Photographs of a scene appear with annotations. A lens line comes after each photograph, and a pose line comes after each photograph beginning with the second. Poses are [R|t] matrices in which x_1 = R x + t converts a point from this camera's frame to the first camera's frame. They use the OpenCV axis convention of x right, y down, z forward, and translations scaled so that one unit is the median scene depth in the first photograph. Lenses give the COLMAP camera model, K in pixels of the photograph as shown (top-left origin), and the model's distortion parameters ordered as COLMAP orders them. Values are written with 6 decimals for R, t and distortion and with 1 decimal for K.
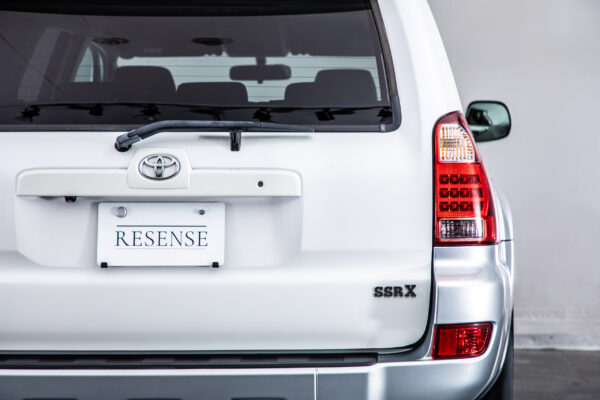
lens RADIAL K [[1853.3, 0, 299.1], [0, 1853.3, 198.5], [0, 0, 1]] dist [0.783872, 0.000000]
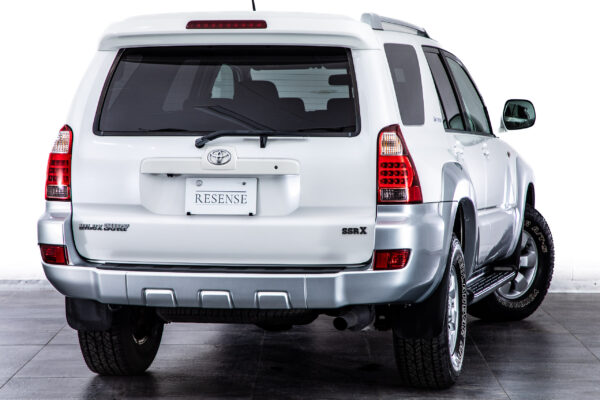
lens RADIAL K [[1853.3, 0, 303.3], [0, 1853.3, 200.6], [0, 0, 1]] dist [0.783872, 0.000000]
pose [[0.986939, 0.008455, -0.160874, 0.278050], [-0.003034, 0.999420, 0.033914, -0.035249], [0.161068, -0.032983, 0.986392, -0.683361]]
